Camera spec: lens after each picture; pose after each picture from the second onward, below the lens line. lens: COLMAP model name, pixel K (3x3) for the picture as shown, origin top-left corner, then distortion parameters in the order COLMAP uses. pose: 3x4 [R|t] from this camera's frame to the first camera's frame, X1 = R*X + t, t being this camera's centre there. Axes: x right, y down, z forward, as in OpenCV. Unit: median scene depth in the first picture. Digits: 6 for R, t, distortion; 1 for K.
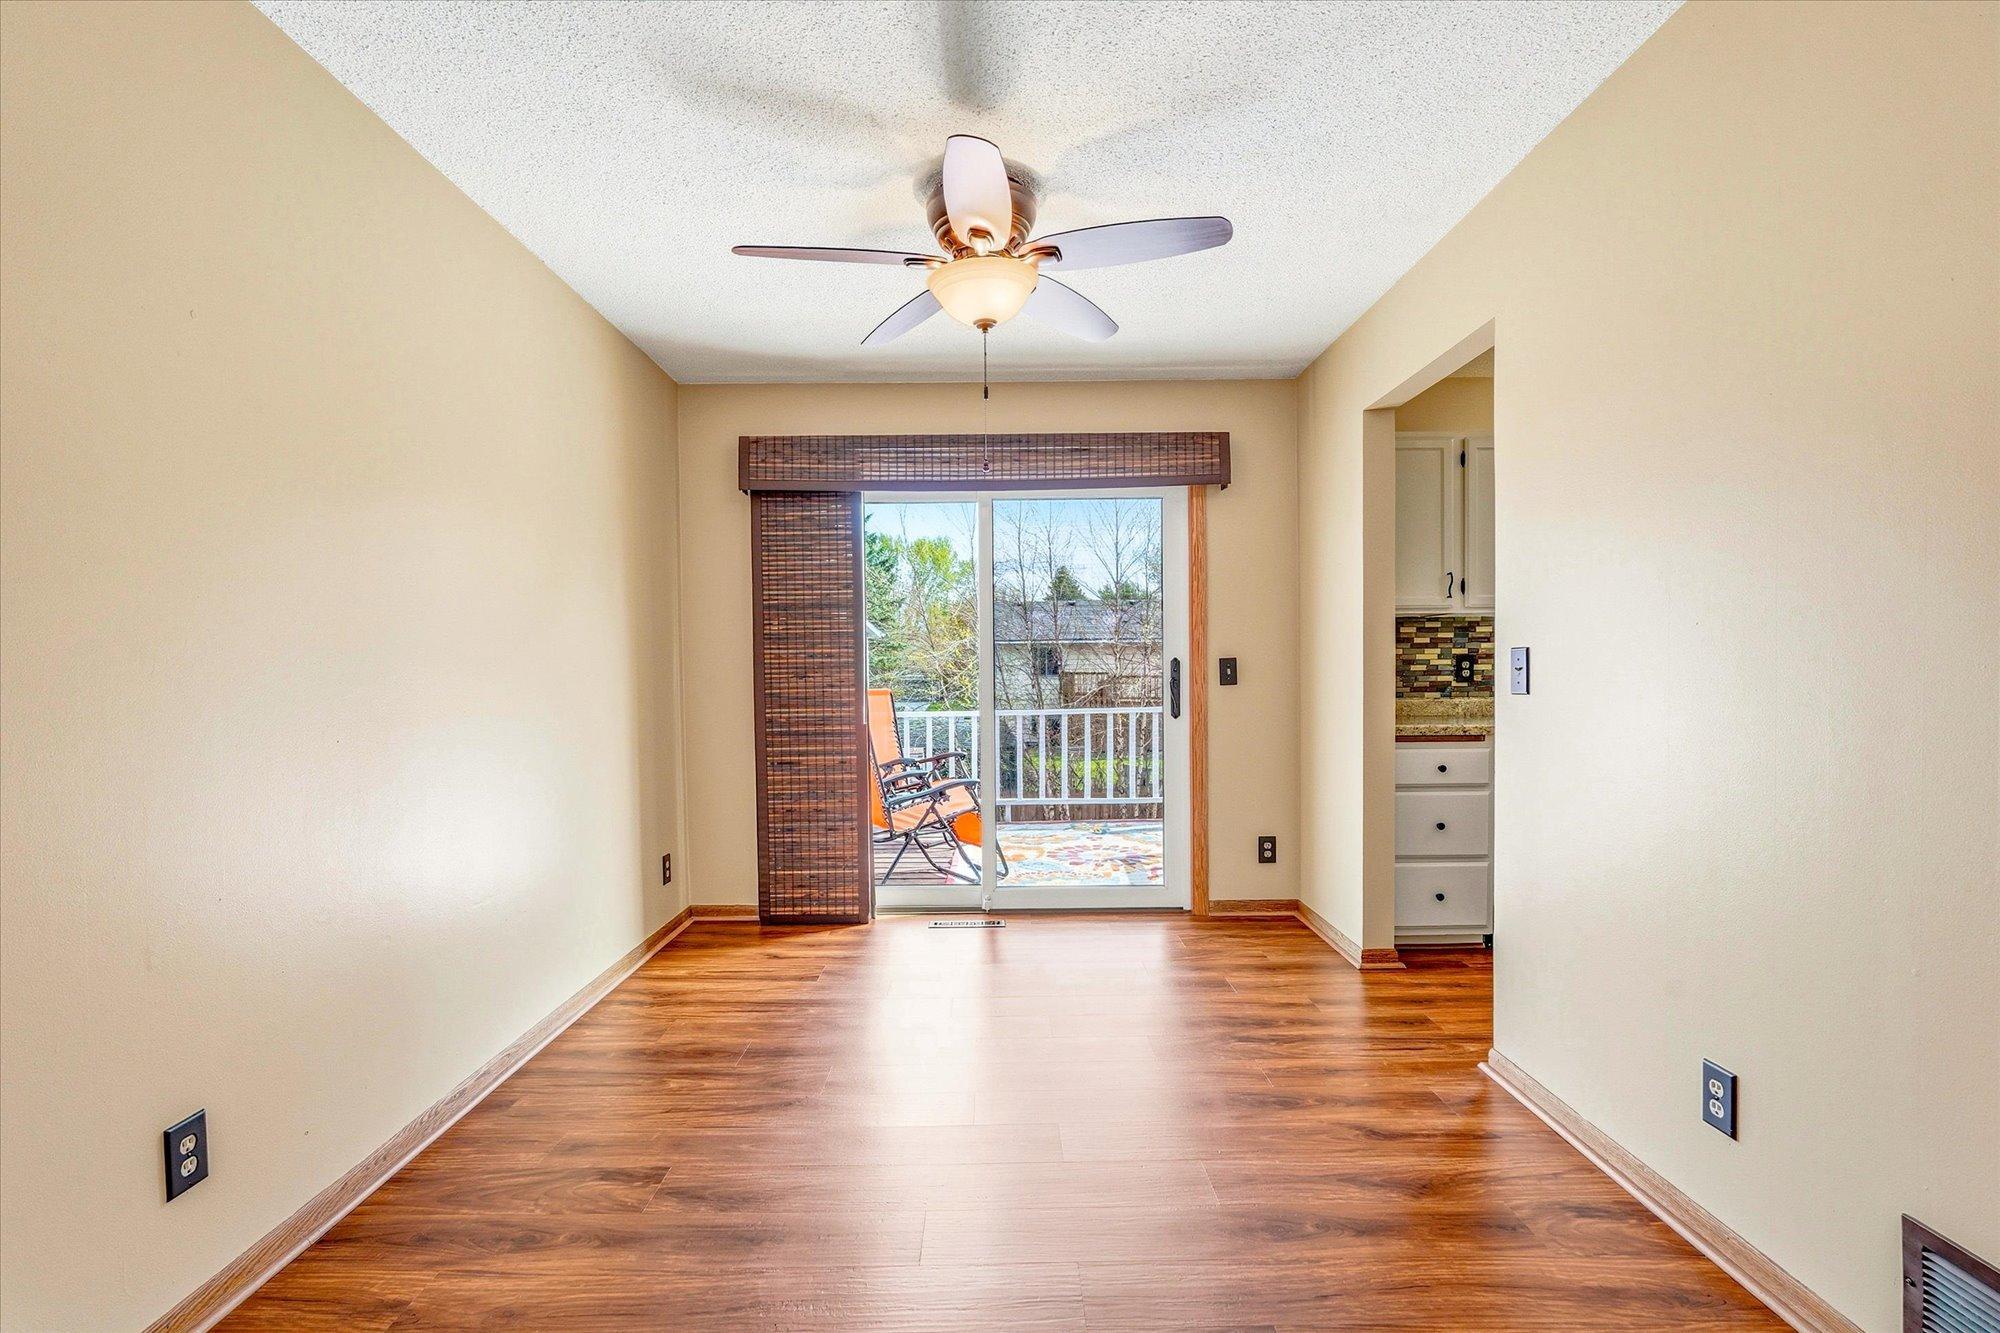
lens RADIAL K [[921.6, 0, 994.5], [0, 921.6, 697.8], [0, 0, 1]] dist [-0.020281, 0.012038]
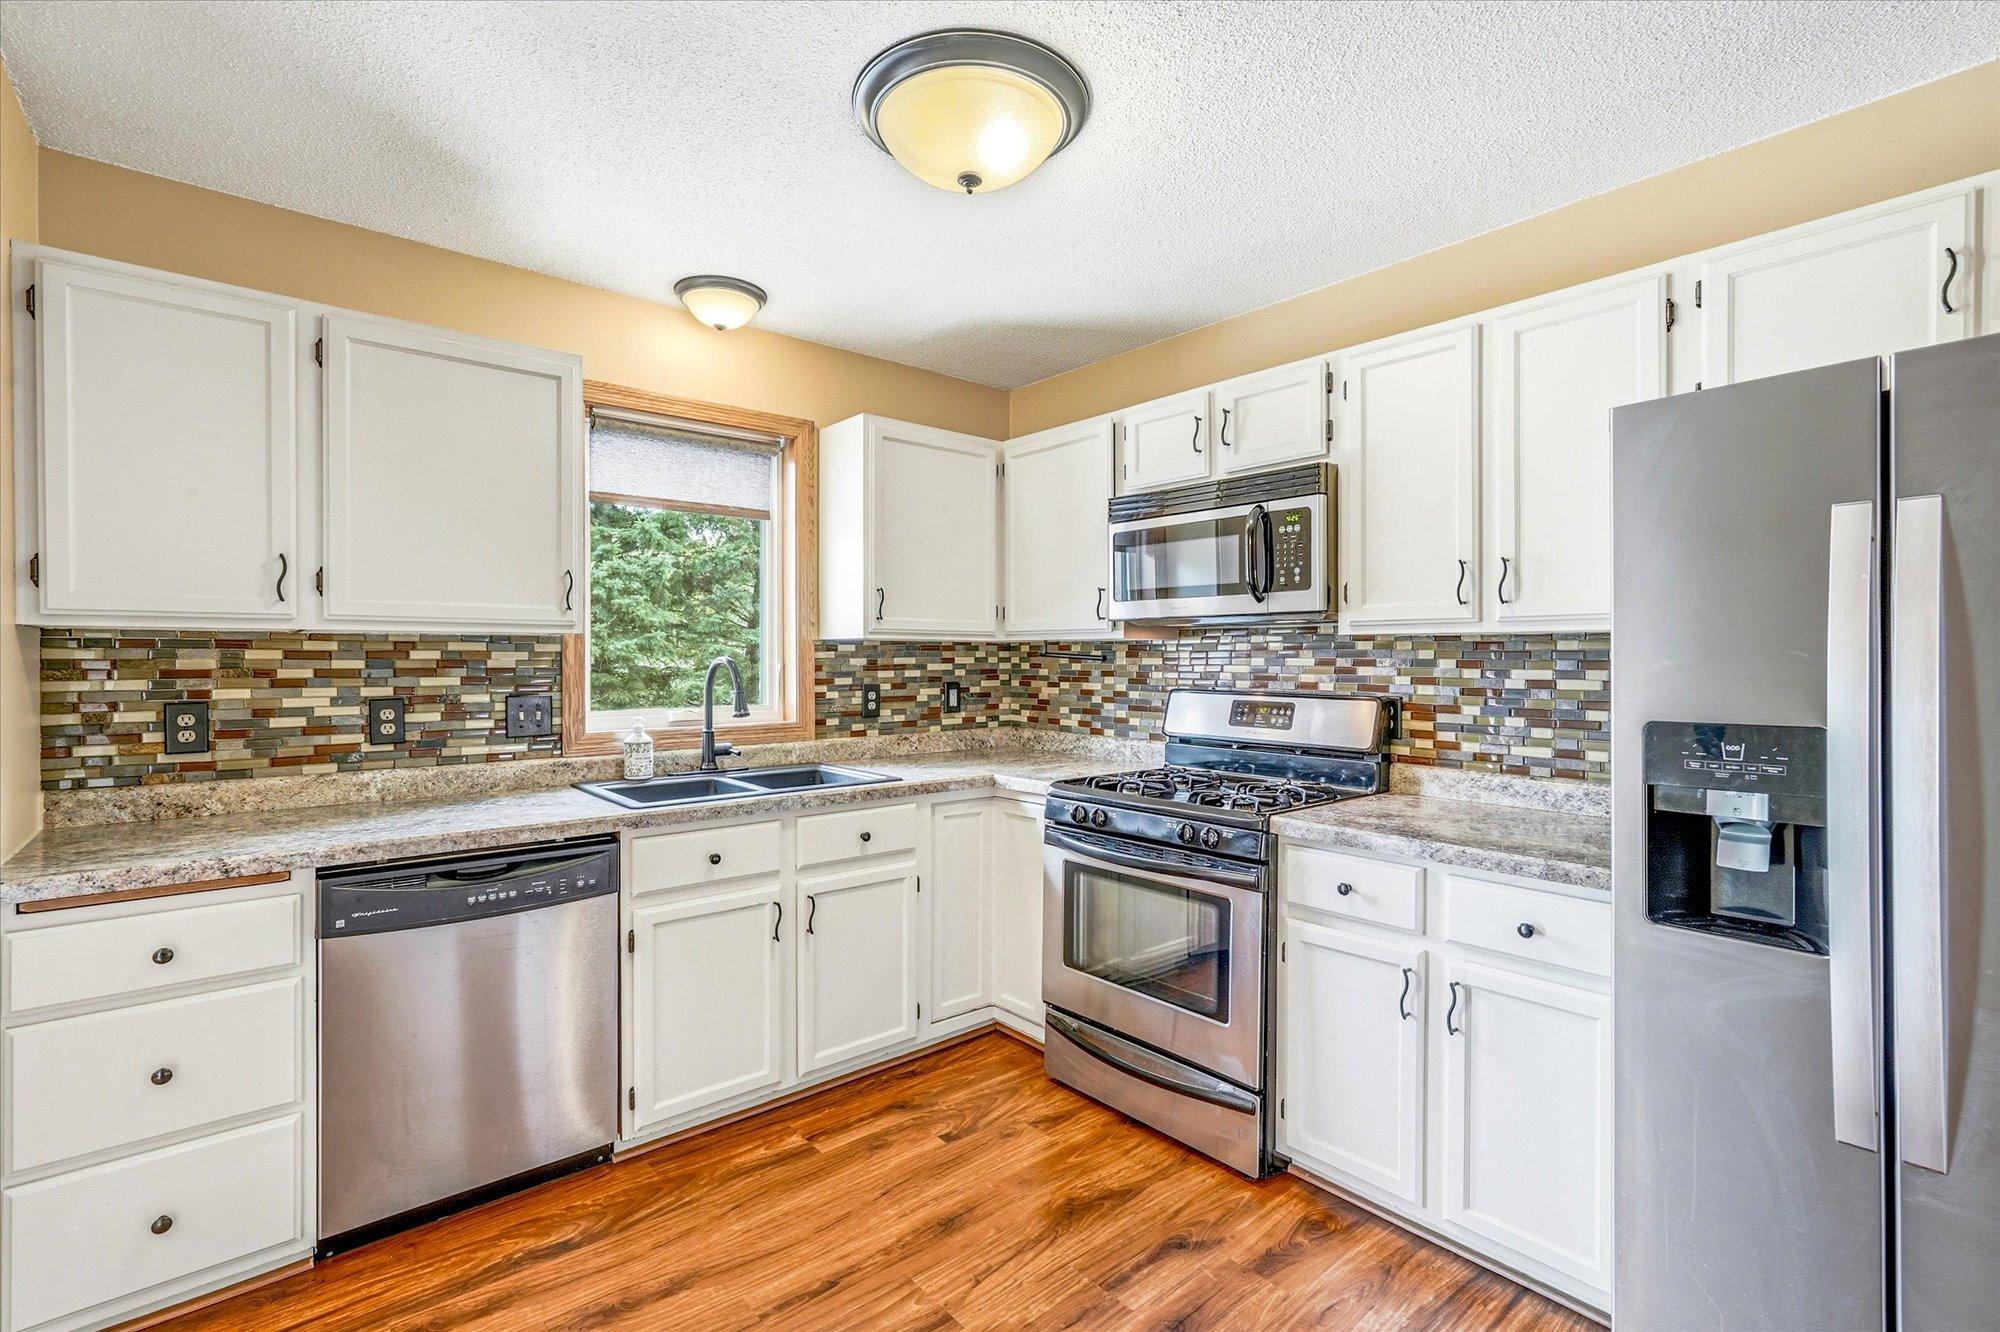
lens RADIAL K [[907.5, 0, 1000.0], [0, 907.5, 666.0], [0, 0, 1]] dist [-0.002211, 0.000403]
pose [[0.761932, 0.004729, 0.647640, 0.443513], [0.012396, 0.999684, -0.021883, -0.050639], [-0.647538, 0.024701, 0.761633, 0.301500]]
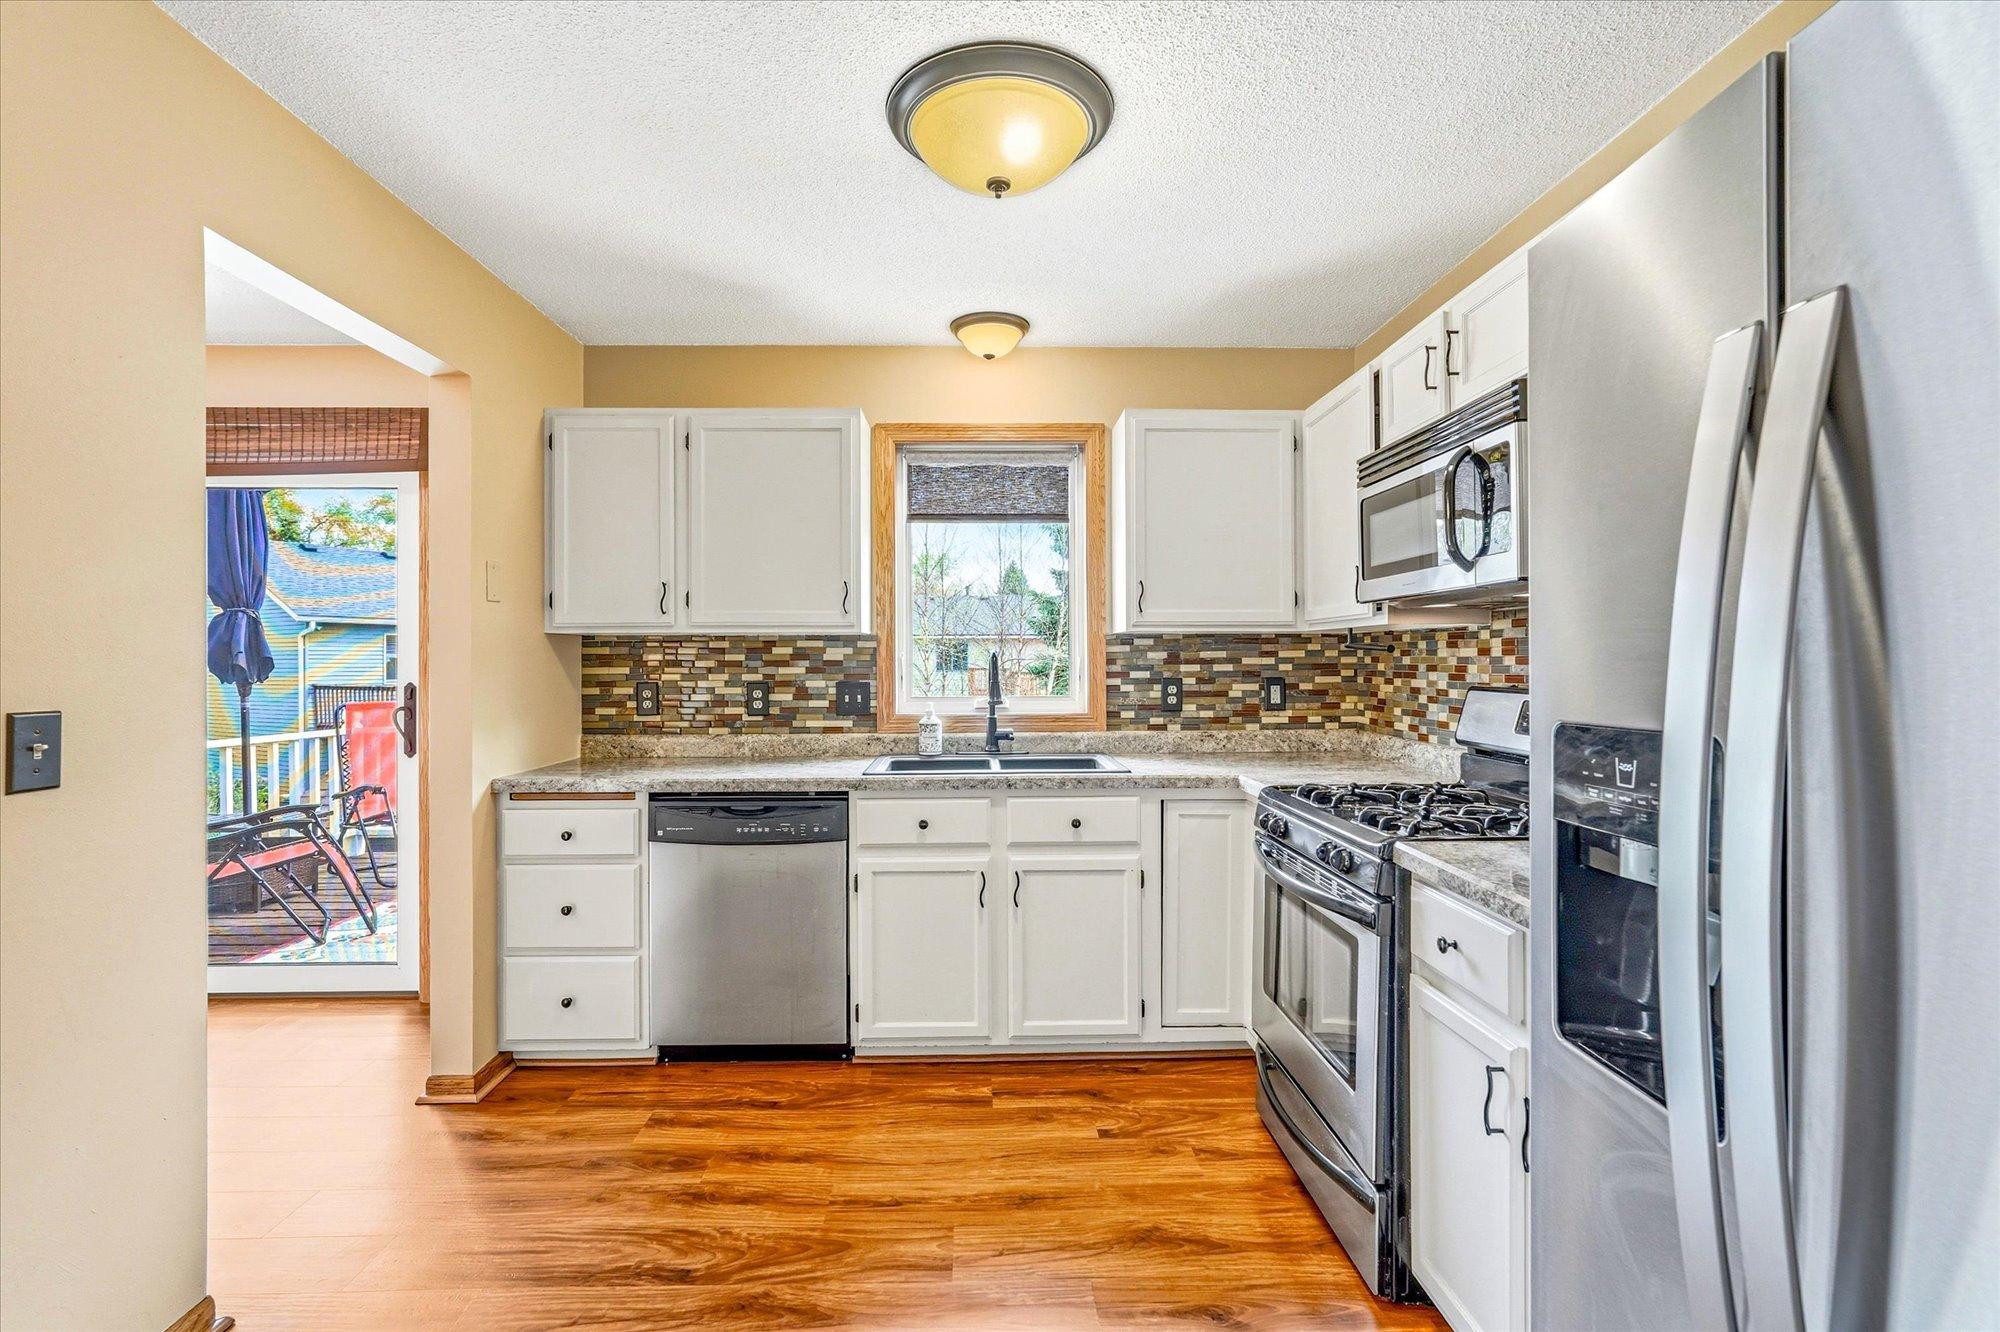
lens RADIAL K [[920.4, 0, 1000.0], [0, 920.4, 660.8], [0, 0, 1]] dist [-0.013255, 0.000068]
pose [[0.999649, 0.007068, 0.025519, 0.720472], [-0.006222, 0.999433, -0.033105, -0.040638], [-0.025739, 0.032935, 0.999126, 0.181632]]
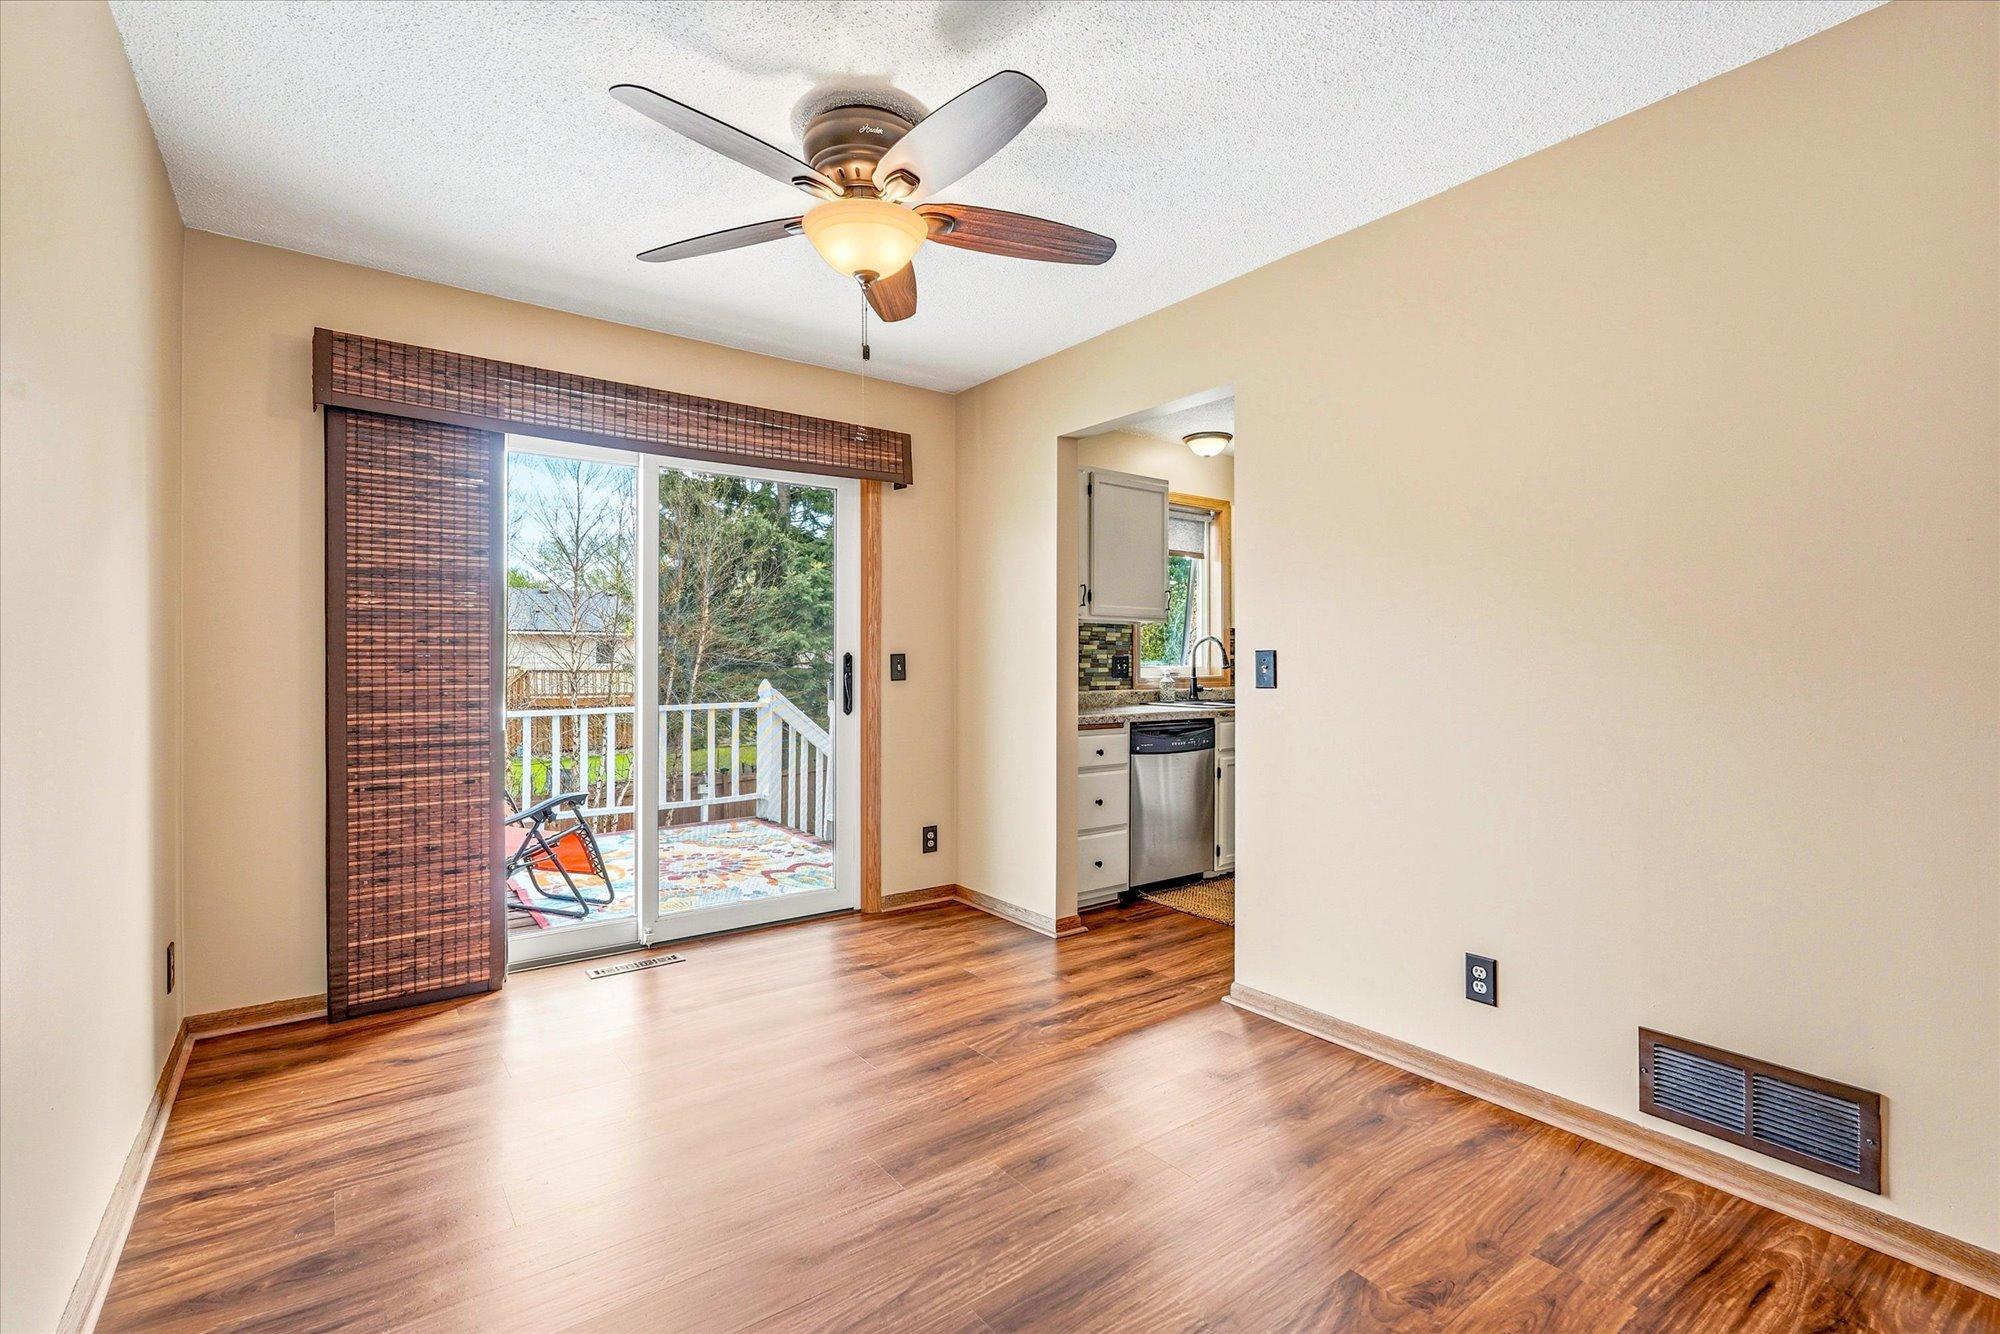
lens RADIAL K [[895.0, 0, 995.2], [0, 895.0, 662.9], [0, 0, 1]] dist [-0.015843, 0.009406]
pose [[0.801976, 0.011934, 0.597237, -0.256336], [0.008209, 0.999486, -0.030995, -0.001782], [-0.597299, 0.029760, 0.801466, 0.145726]]
